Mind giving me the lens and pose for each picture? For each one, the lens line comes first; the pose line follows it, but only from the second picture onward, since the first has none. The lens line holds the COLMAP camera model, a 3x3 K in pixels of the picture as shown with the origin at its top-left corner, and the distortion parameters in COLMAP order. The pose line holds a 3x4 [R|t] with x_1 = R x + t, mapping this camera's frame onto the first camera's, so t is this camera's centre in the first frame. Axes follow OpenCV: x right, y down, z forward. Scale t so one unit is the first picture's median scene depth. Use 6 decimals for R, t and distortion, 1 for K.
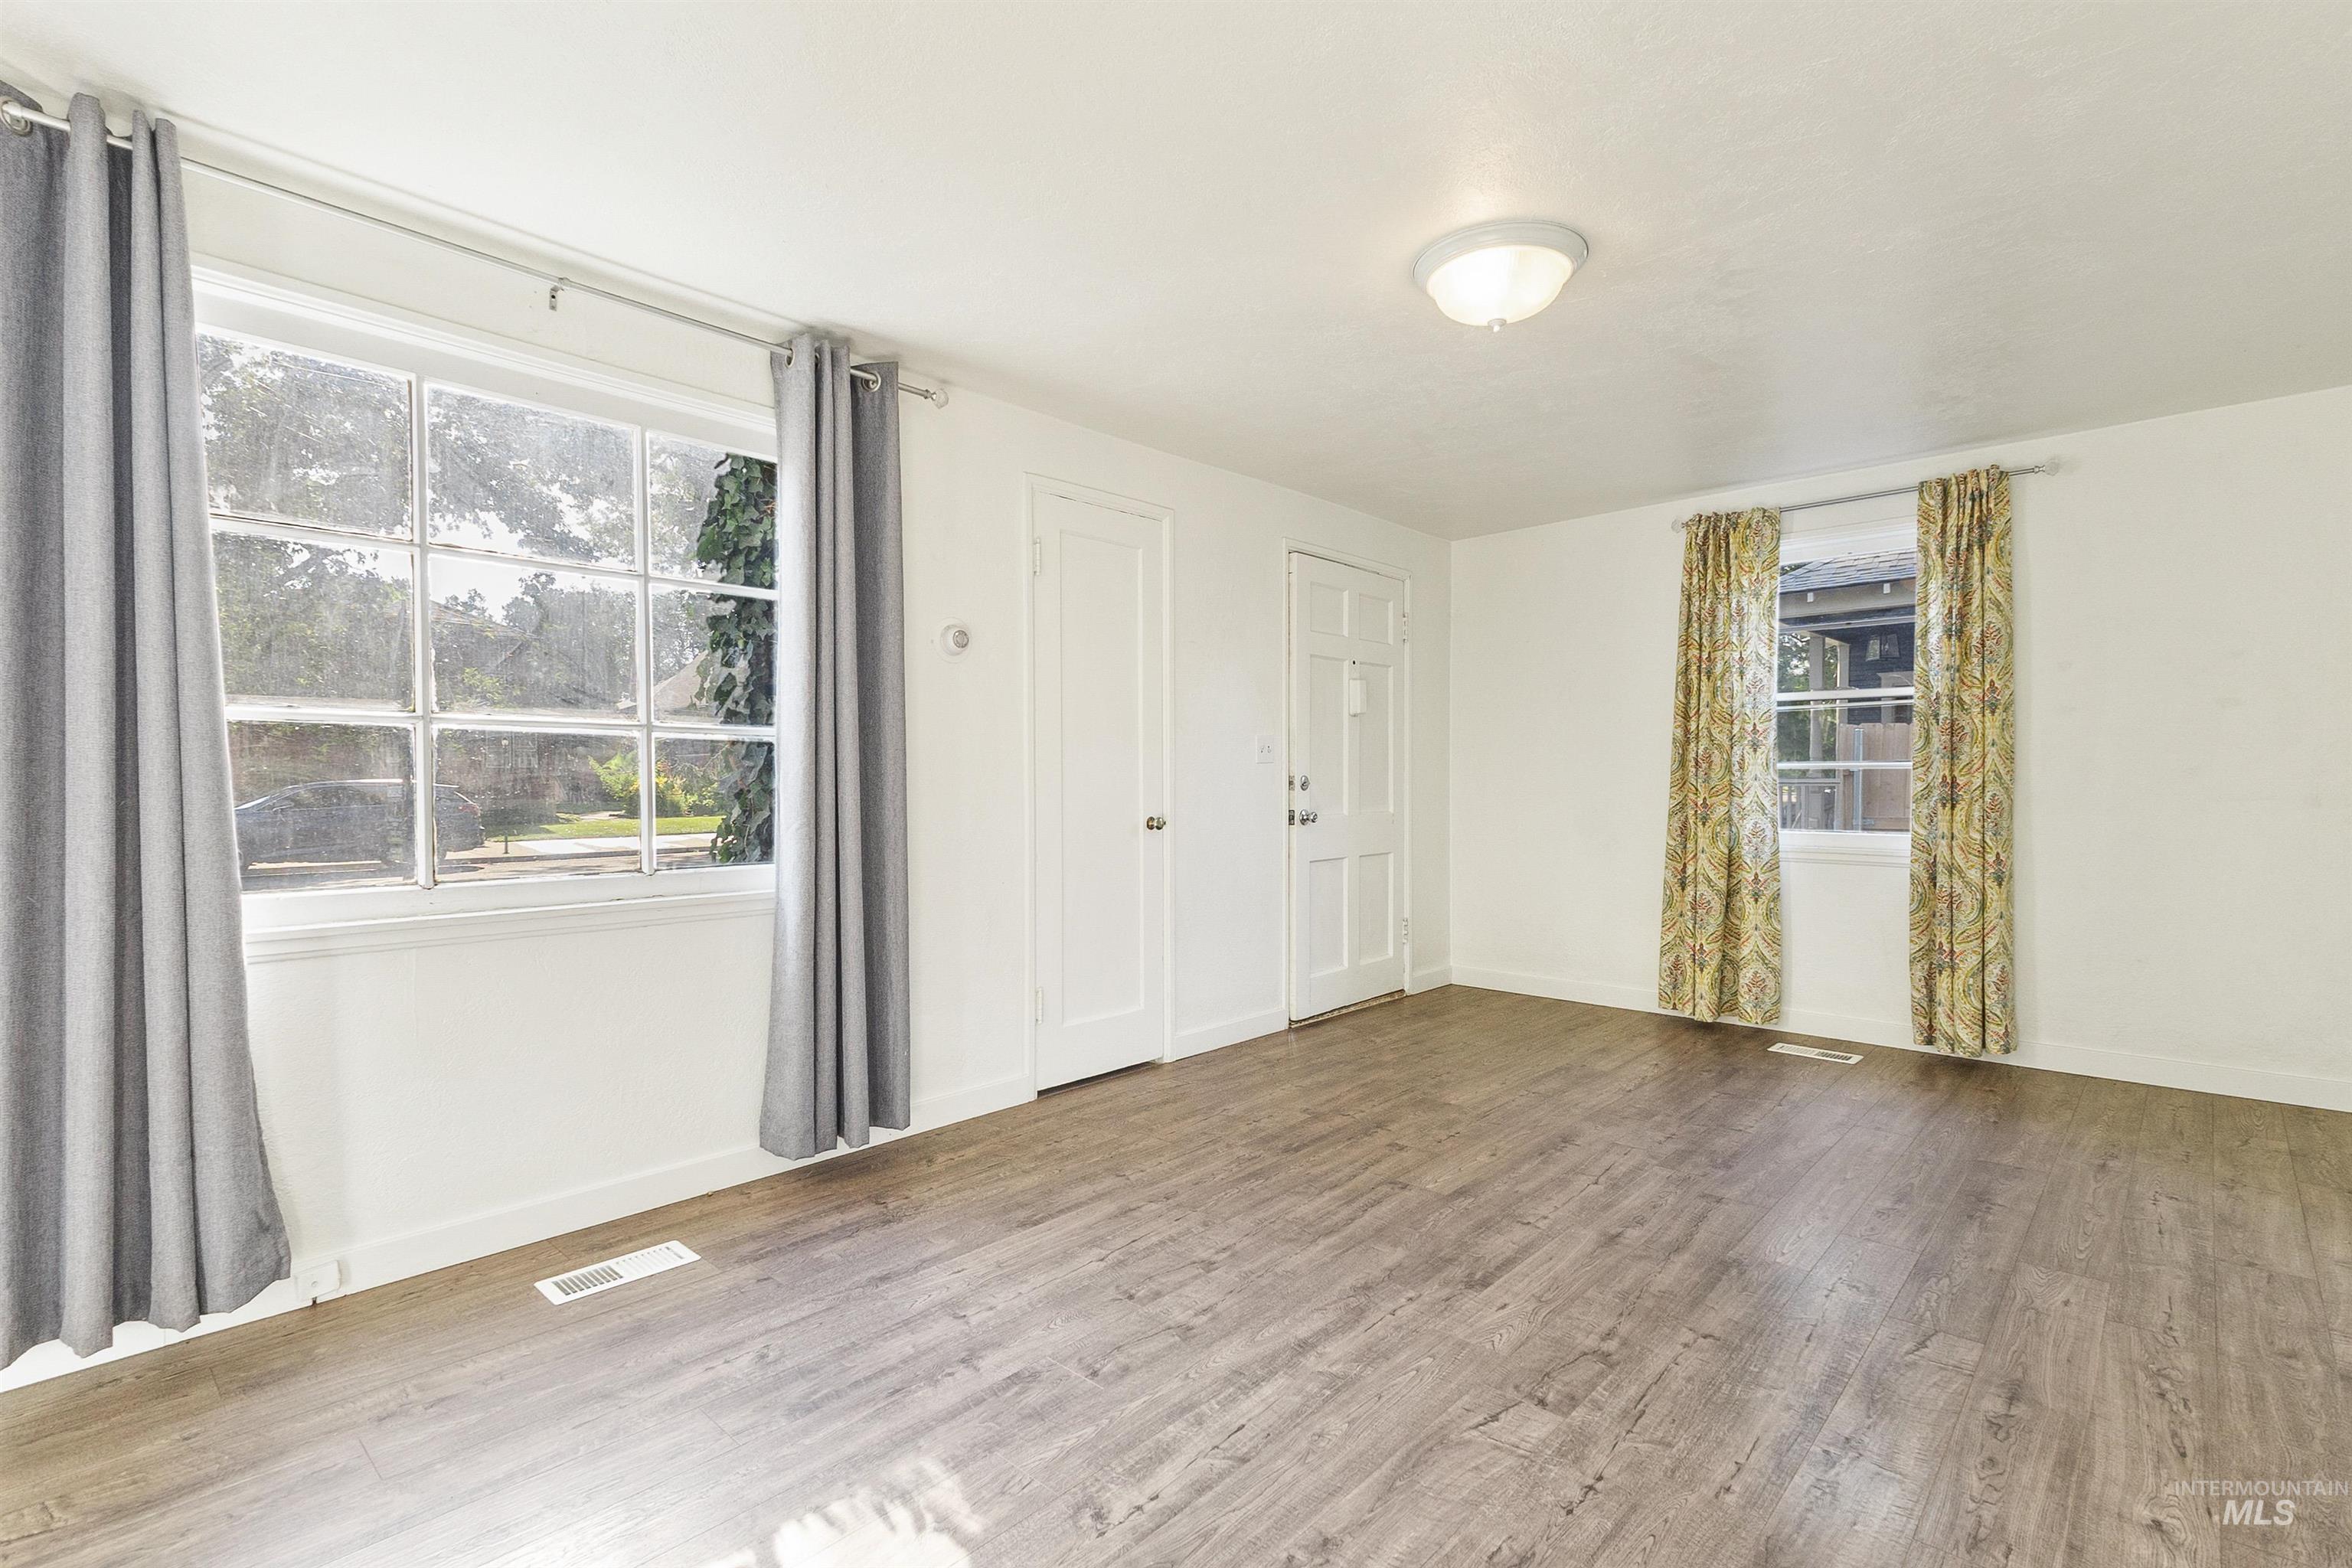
lens RADIAL K [[1063.4, 0, 1170.7], [0, 1063.4, 801.0], [0, 0, 1]] dist [0.002174, 0.000069]
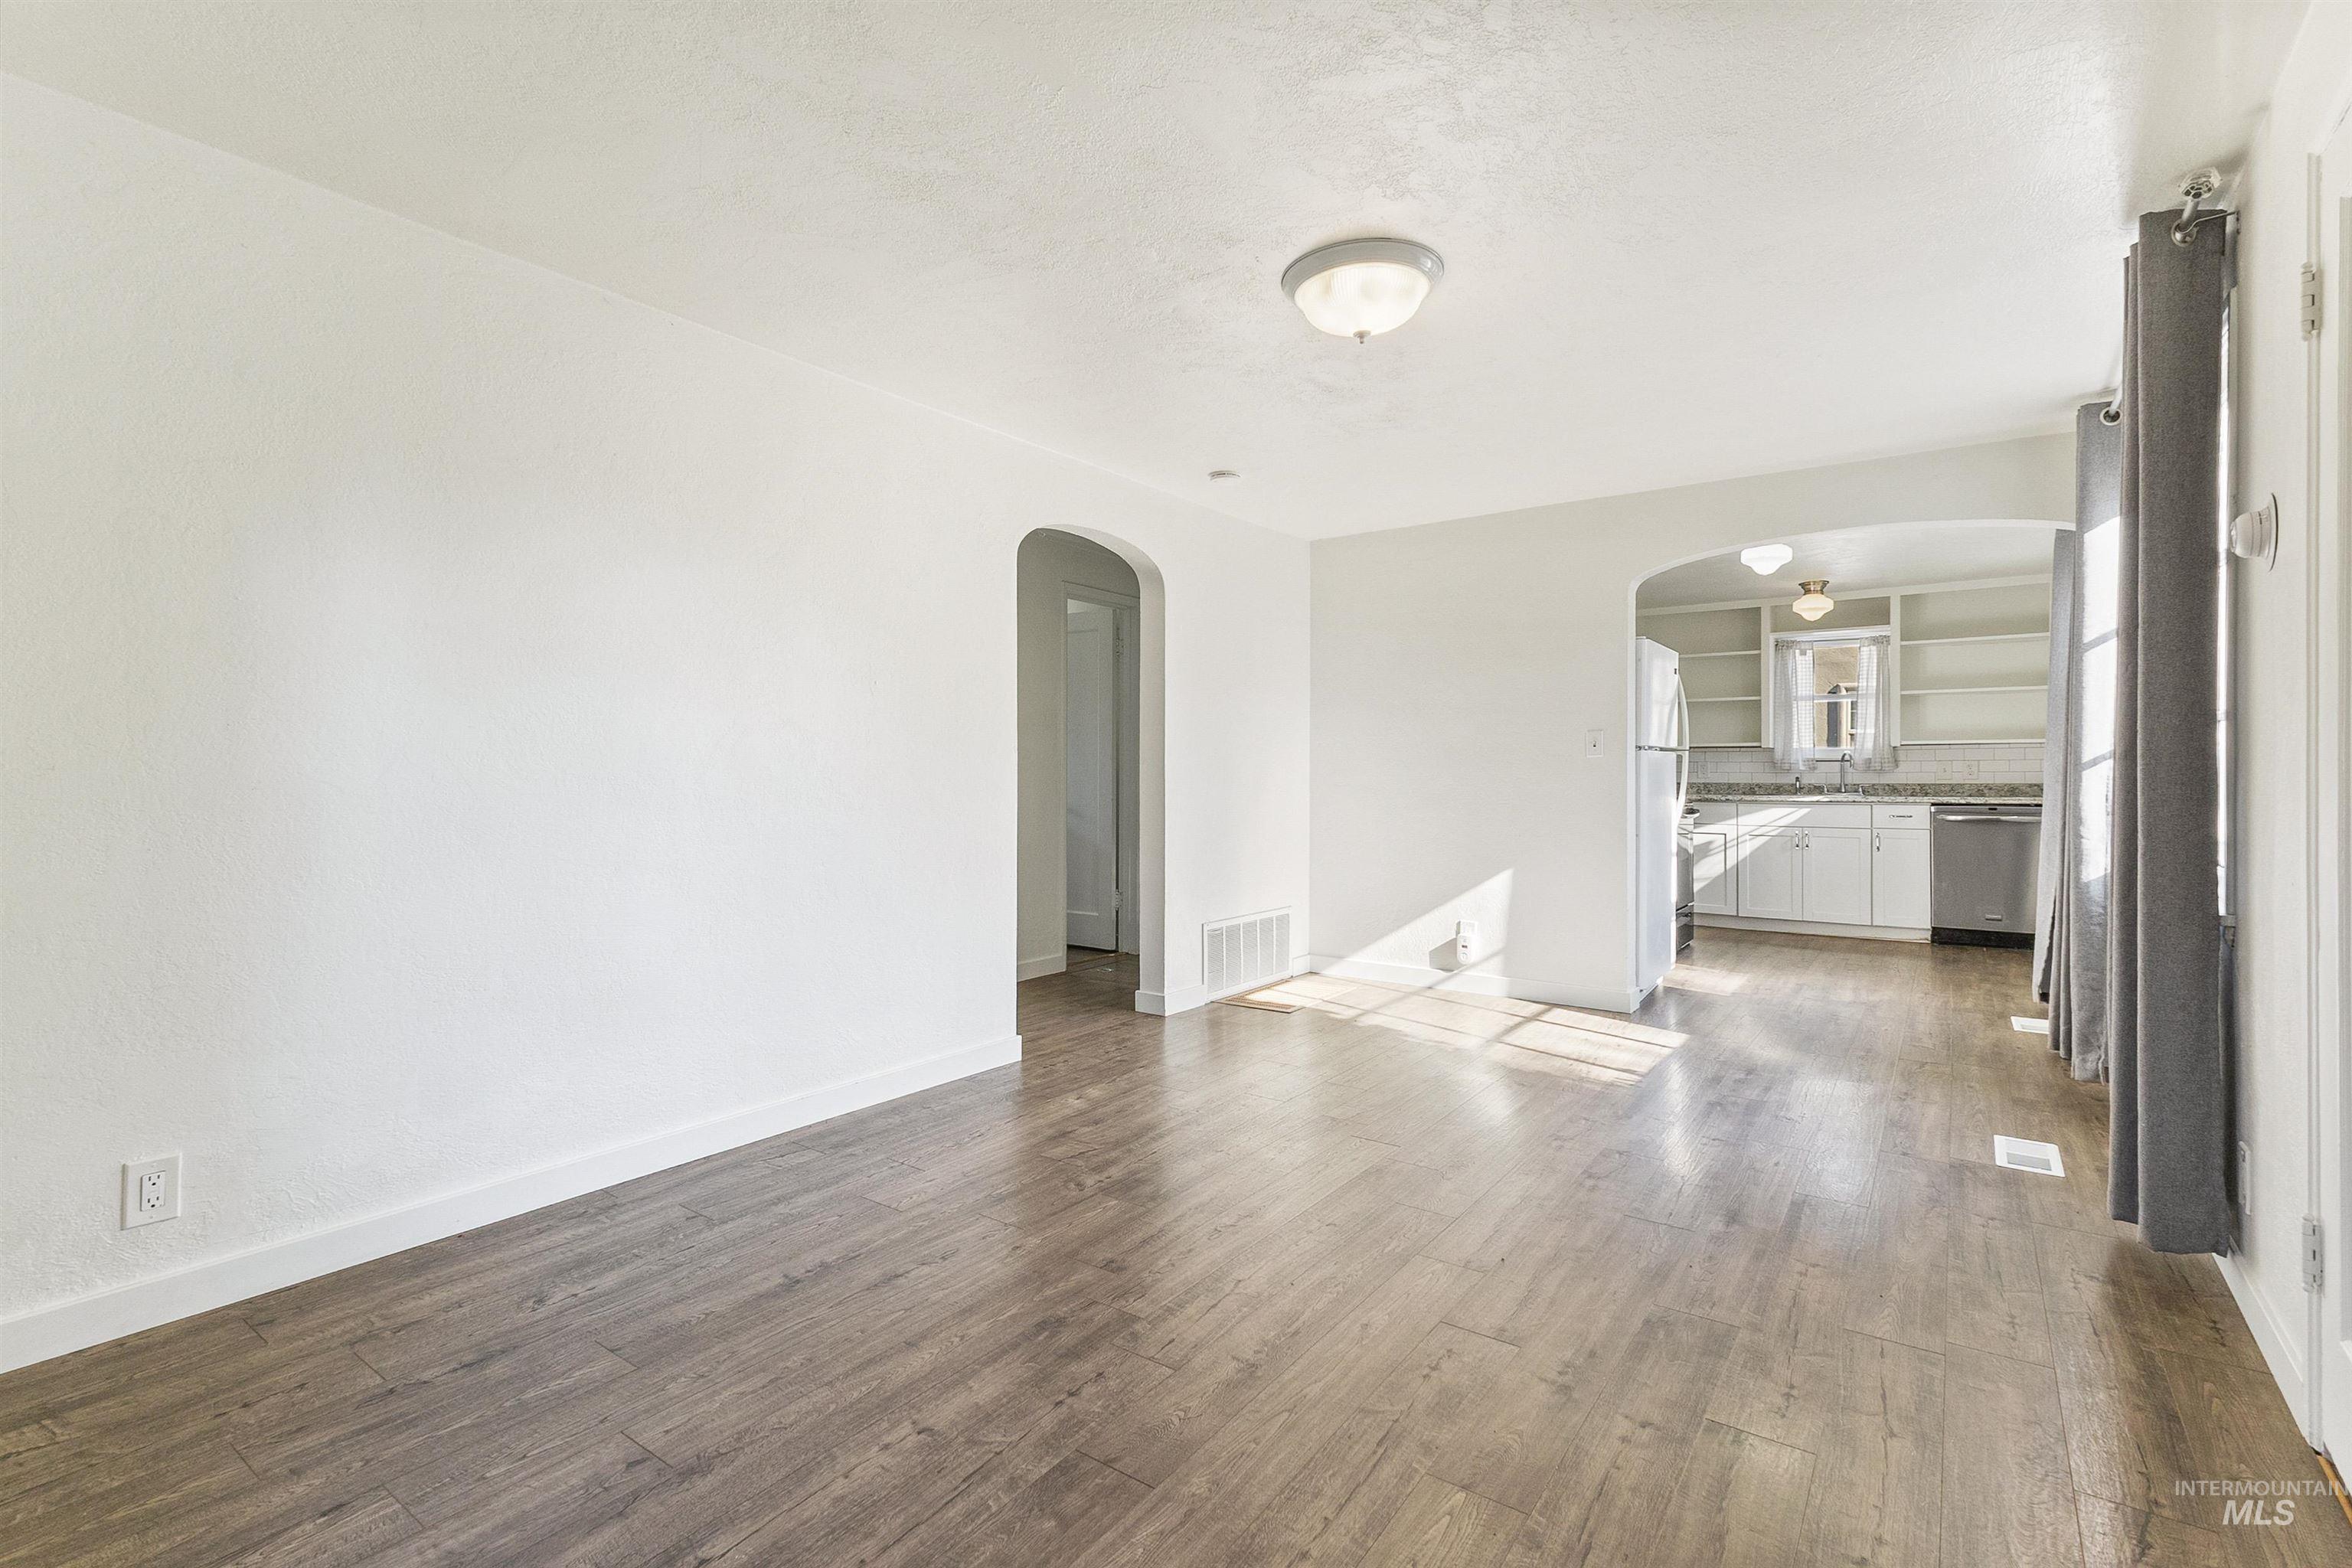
lens RADIAL K [[1076.1, 0, 1174.7], [0, 1076.1, 780.3], [0, 0, 1]] dist [0.015710, -0.000326]
pose [[-0.992062, 0.003930, -0.125689, 0.356296], [0.000681, 0.999665, 0.025879, -0.022283], [0.125749, 0.025588, -0.991732, 1.161755]]
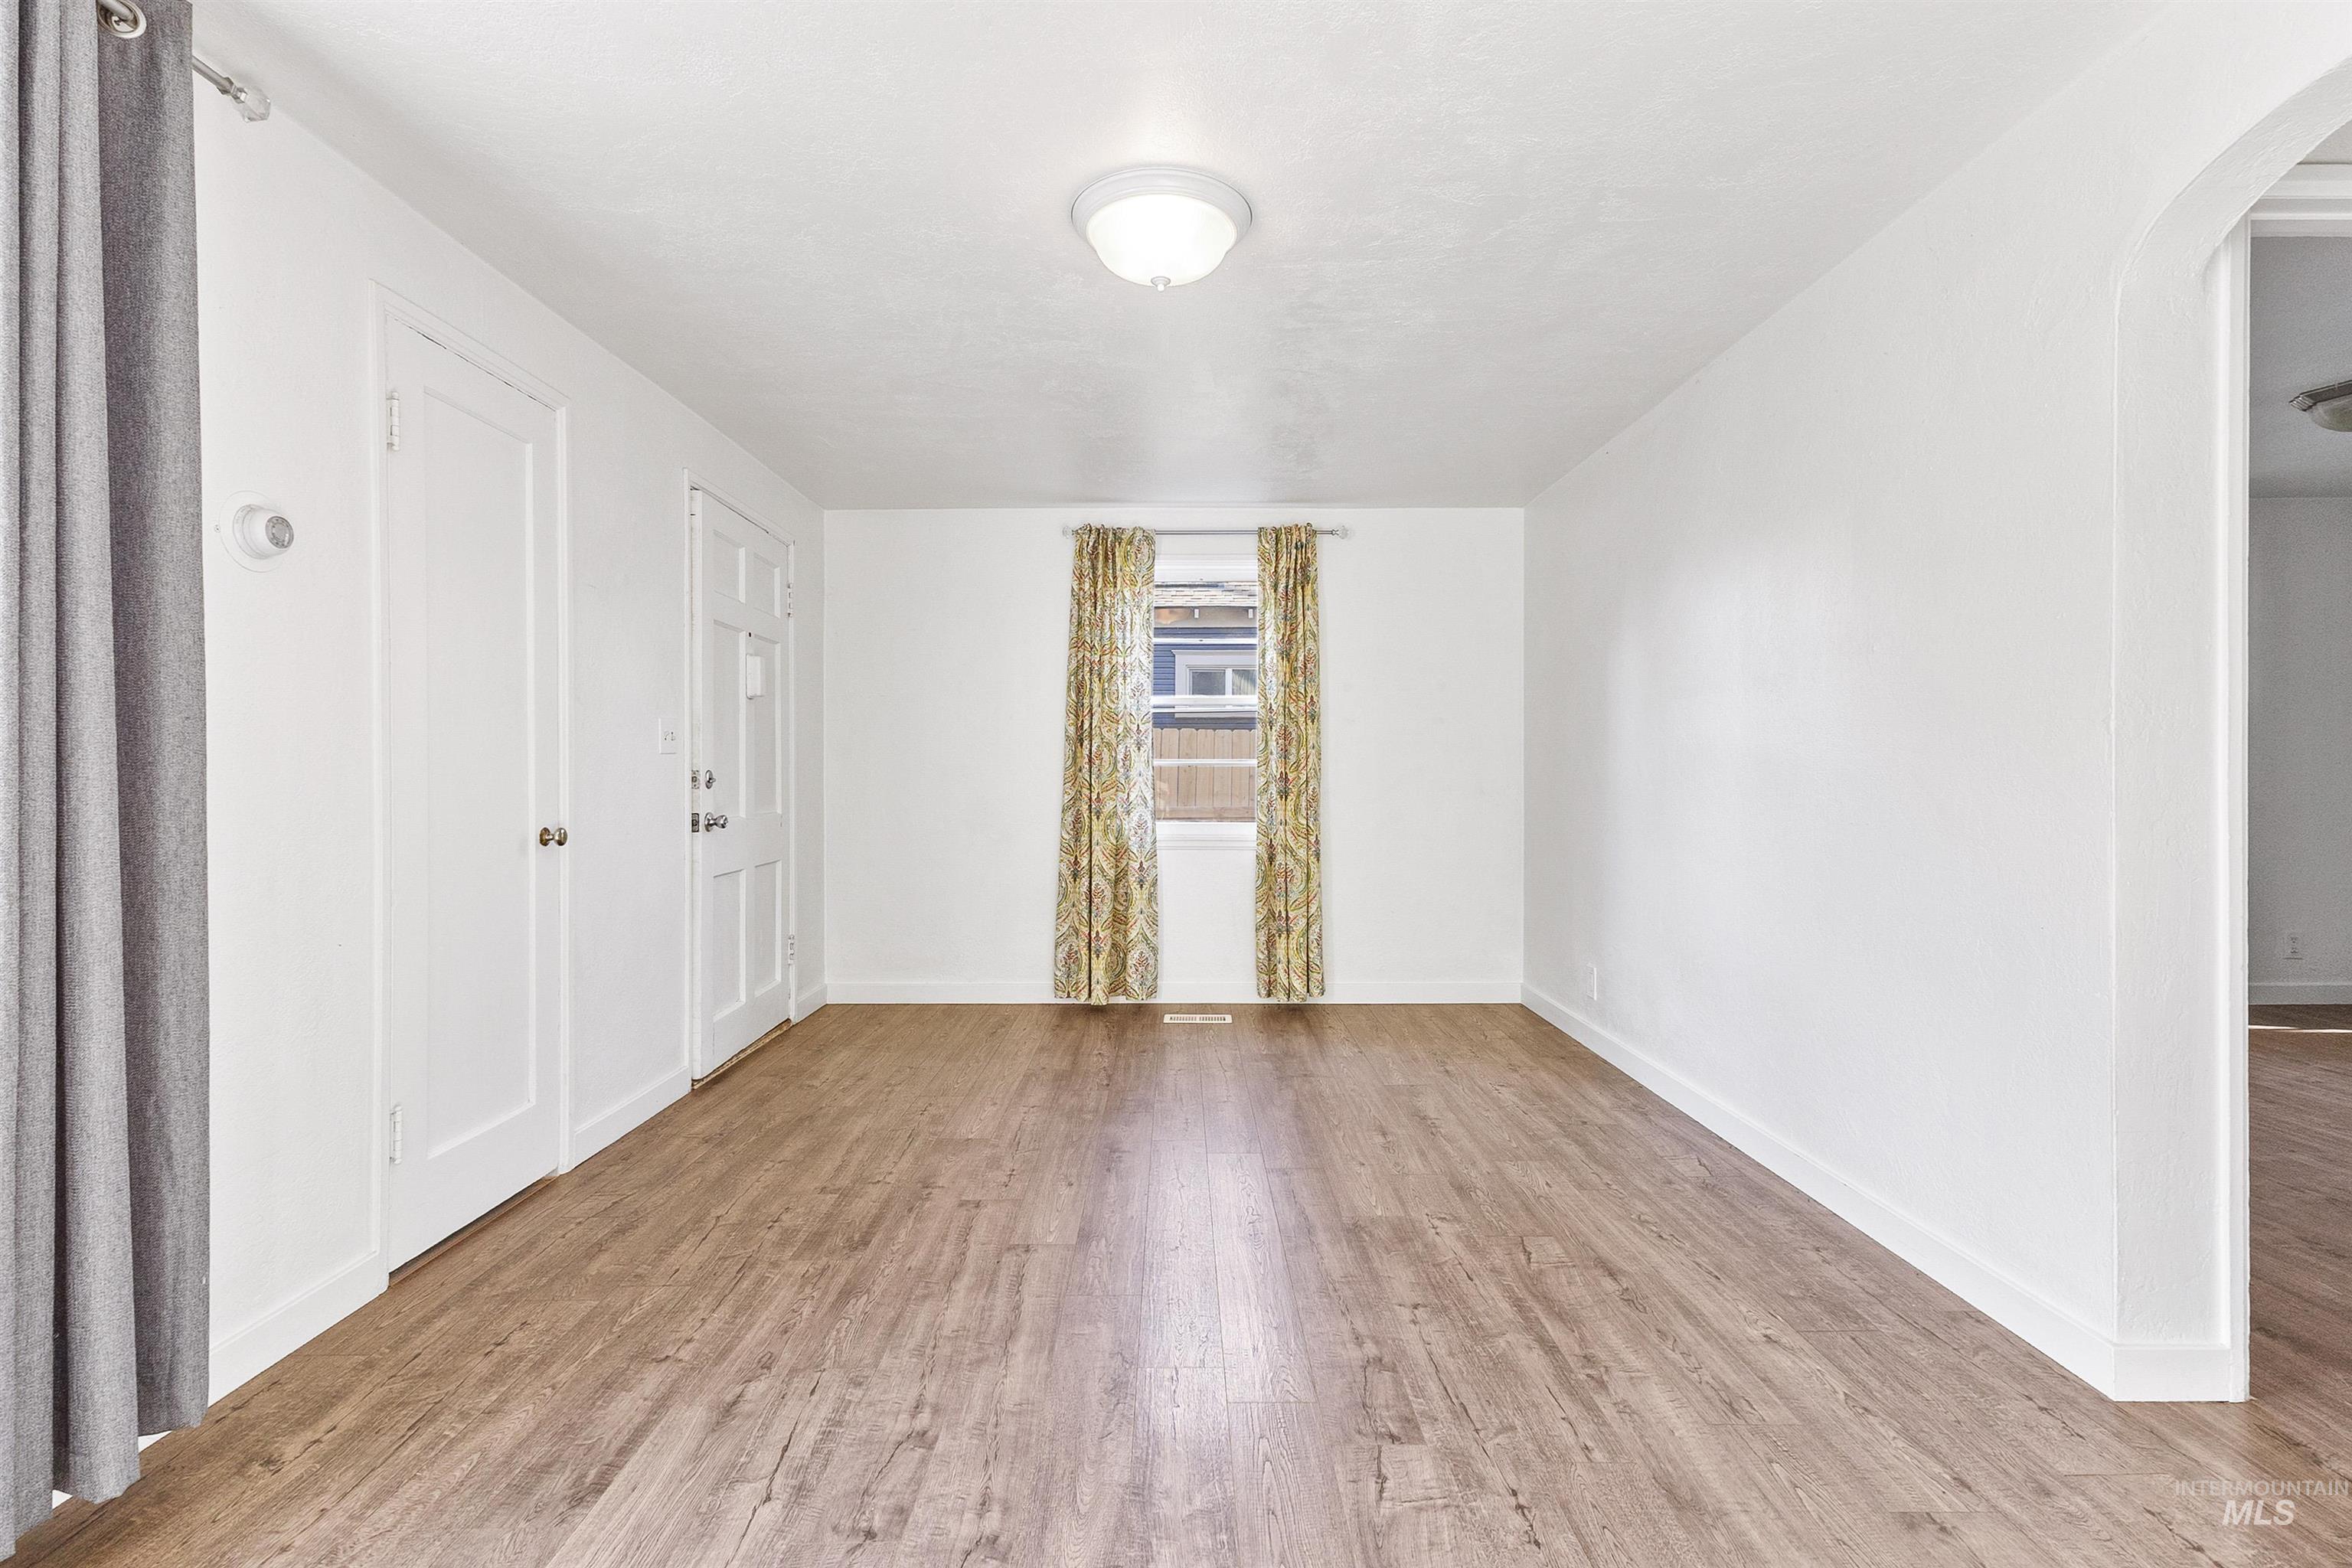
lens RADIAL K [[1076.1, 0, 1174.7], [0, 1076.1, 780.3], [0, 0, 1]] dist [0.015710, -0.000326]
pose [[0.728167, -0.001751, 0.685398, -0.187581], [0.012678, 0.999860, -0.010915, -0.002956], [-0.685282, 0.016637, 0.728087, 0.179189]]
